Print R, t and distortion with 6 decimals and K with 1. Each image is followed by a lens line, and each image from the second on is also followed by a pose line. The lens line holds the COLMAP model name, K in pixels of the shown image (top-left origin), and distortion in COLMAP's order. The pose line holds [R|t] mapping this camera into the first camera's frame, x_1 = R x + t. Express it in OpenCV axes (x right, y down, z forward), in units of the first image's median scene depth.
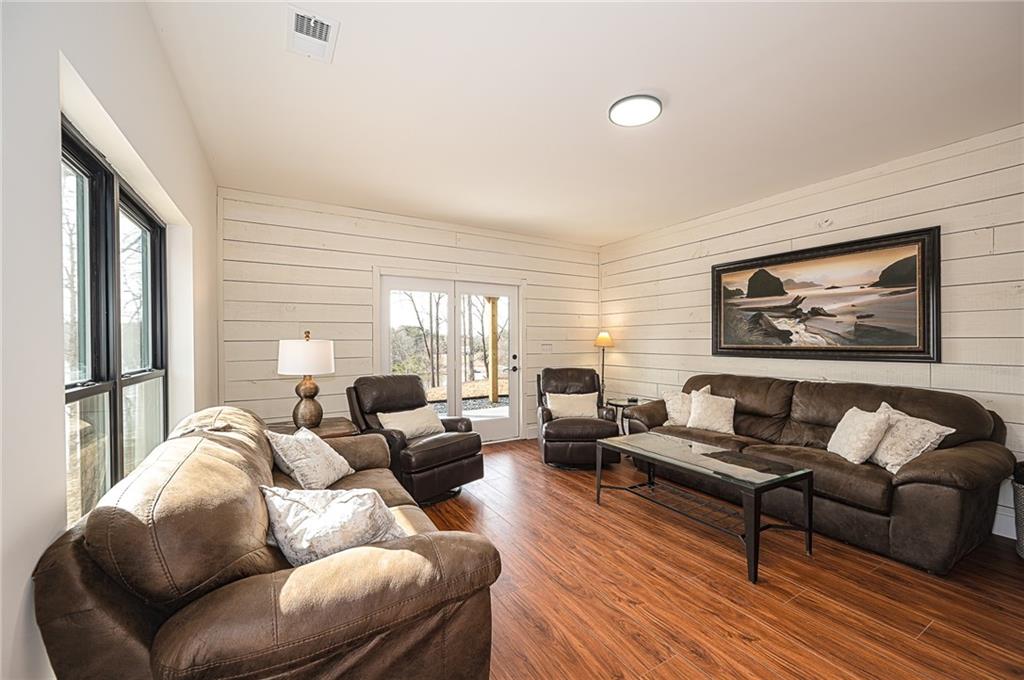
lens RADIAL K [[402.4, 0, 514.2], [0, 402.4, 341.3], [0, 0, 1]] dist [-0.001536, 0.000068]
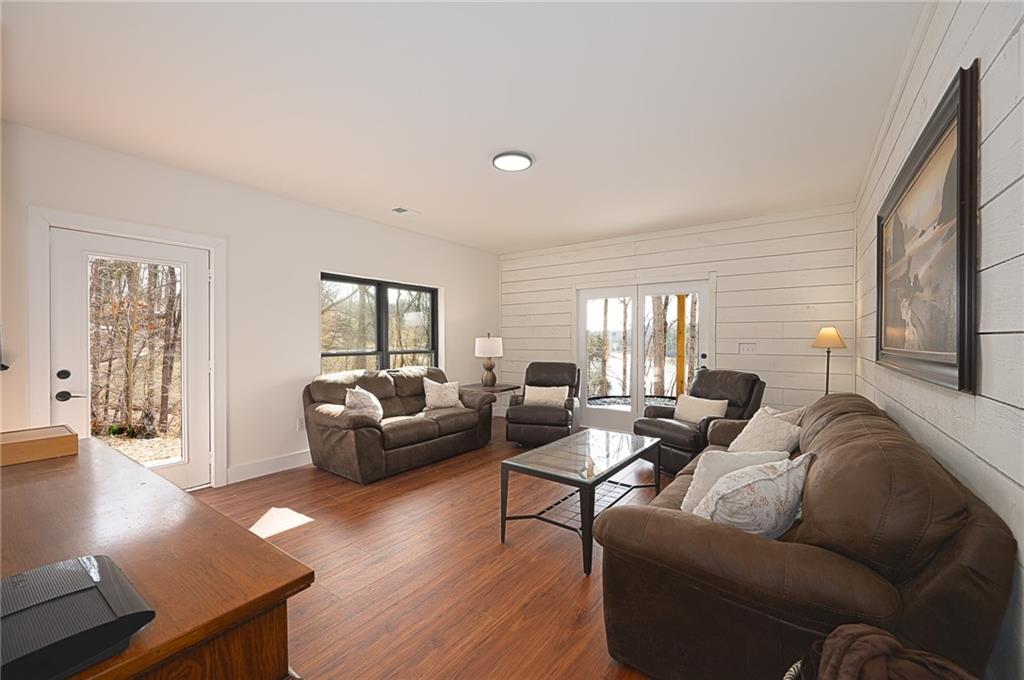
lens RADIAL K [[402.4, 0, 511.0], [0, 402.4, 341.9], [0, 0, 1]] dist [-0.001536, 0.000068]
pose [[0.390816, 0.010103, -0.920413, 0.856637], [-0.002850, 0.999948, 0.009766, -0.002586], [0.920464, -0.001194, 0.390825, 0.278212]]
